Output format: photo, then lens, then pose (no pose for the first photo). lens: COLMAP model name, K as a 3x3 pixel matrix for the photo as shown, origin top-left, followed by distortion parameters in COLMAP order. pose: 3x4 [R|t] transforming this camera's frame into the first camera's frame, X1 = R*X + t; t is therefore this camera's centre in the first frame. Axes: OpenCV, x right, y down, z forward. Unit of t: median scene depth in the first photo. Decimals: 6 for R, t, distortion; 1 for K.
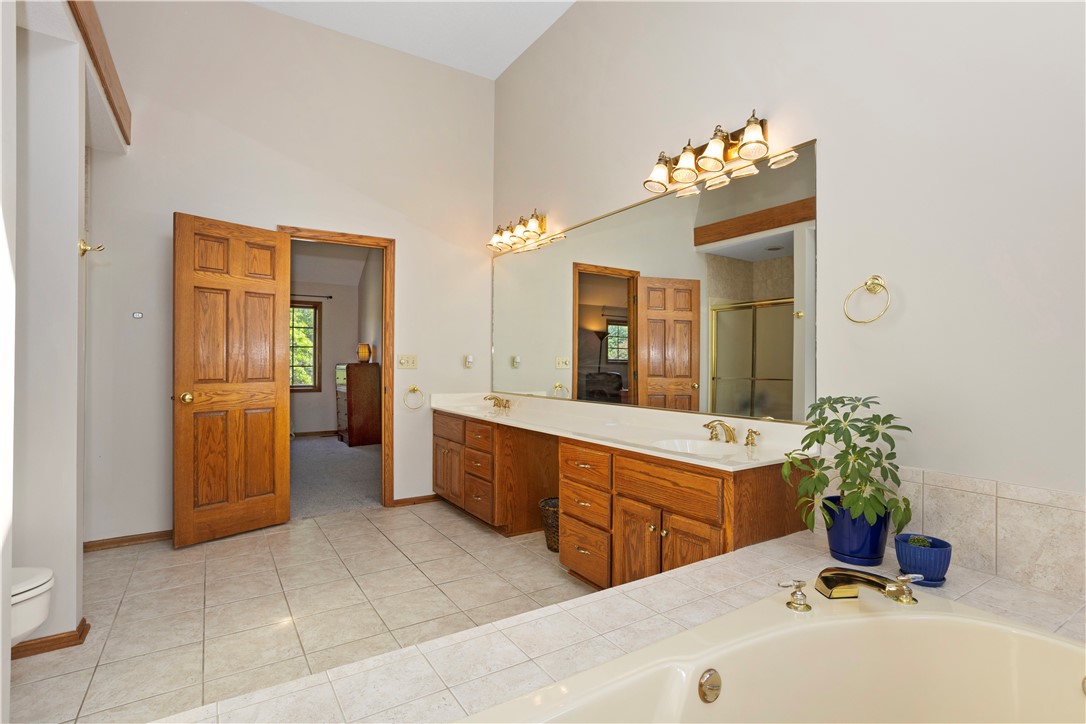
lens RADIAL K [[531.0, 0, 543.0], [0, 531.0, 362.0], [0, 0, 1]] dist [-0.050433, -0.000152]
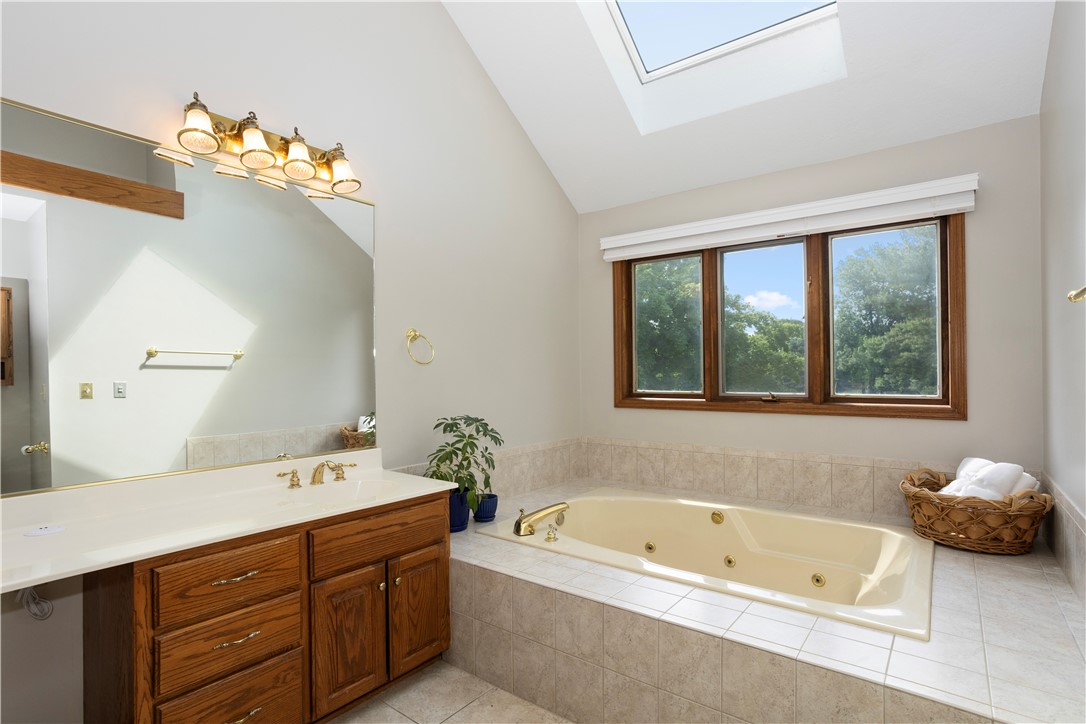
lens RADIAL K [[541.2, 0, 543.0], [0, 541.2, 362.0], [0, 0, 1]] dist [0.000034, 0.000080]
pose [[-0.340613, 0.014925, 0.940085, -0.732335], [-0.002023, 0.999860, -0.016607, -0.050956], [-0.940202, -0.007558, -0.340535, 1.019551]]
